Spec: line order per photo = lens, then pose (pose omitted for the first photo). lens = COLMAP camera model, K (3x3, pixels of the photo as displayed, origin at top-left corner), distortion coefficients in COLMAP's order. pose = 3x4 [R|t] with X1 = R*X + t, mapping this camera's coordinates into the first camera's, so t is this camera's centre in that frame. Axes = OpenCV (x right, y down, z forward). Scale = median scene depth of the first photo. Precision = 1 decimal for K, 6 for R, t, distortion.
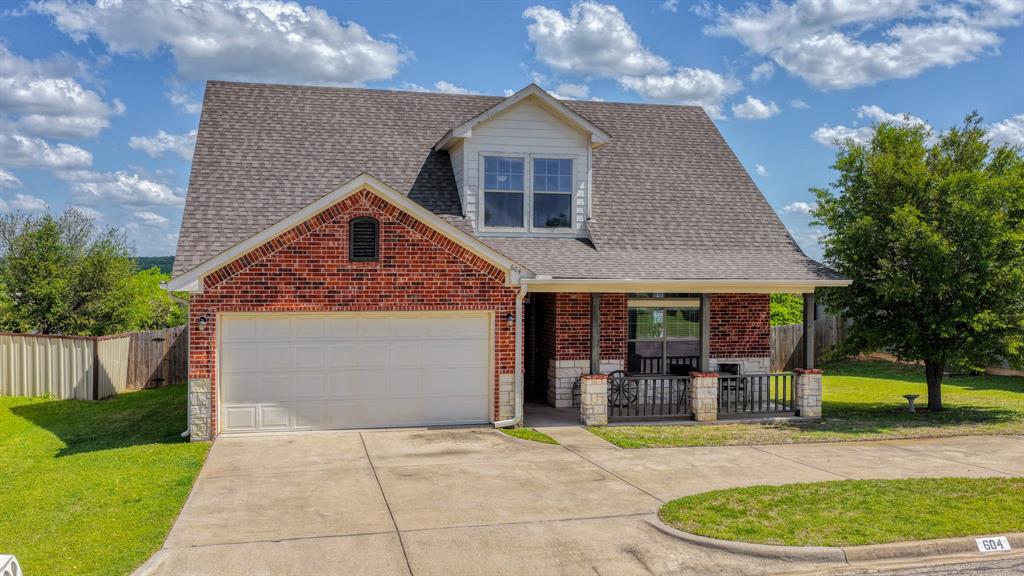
lens RADIAL K [[865.8, 0, 513.0], [0, 865.8, 275.3], [0, 0, 1]] dist [-0.000240, 0.011577]
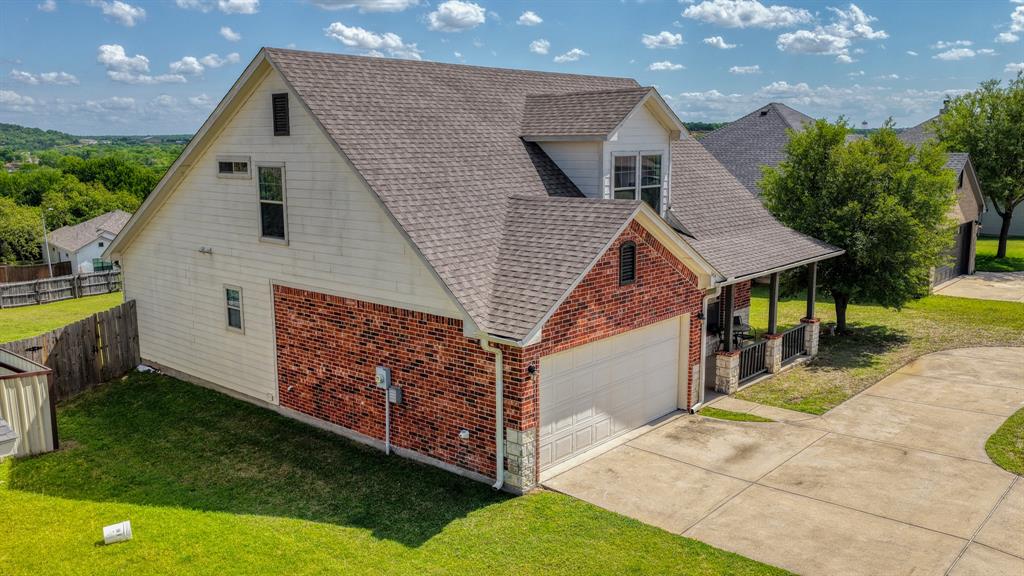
lens RADIAL K [[850.8, 0, 527.9], [0, 850.8, 287.4], [0, 0, 1]] dist [0.000345, 0.010545]
pose [[0.813194, -0.107408, 0.571995, -0.814258], [0.007612, 0.984702, 0.174083, -0.182292], [-0.581943, -0.137209, 0.801571, 0.248904]]
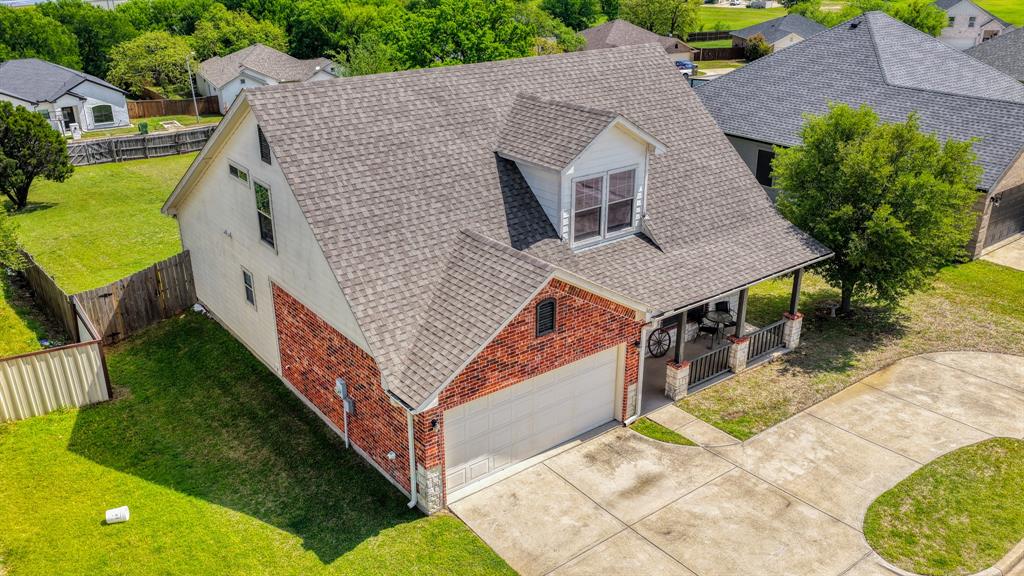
lens RADIAL K [[850.8, 0, 527.9], [0, 850.8, 287.4], [0, 0, 1]] dist [0.000345, 0.010545]
pose [[0.908756, -0.162368, 0.384445, -0.590347], [-0.001253, 0.920144, 0.391579, -0.492422], [-0.417325, -0.356332, 0.835983, 0.092612]]
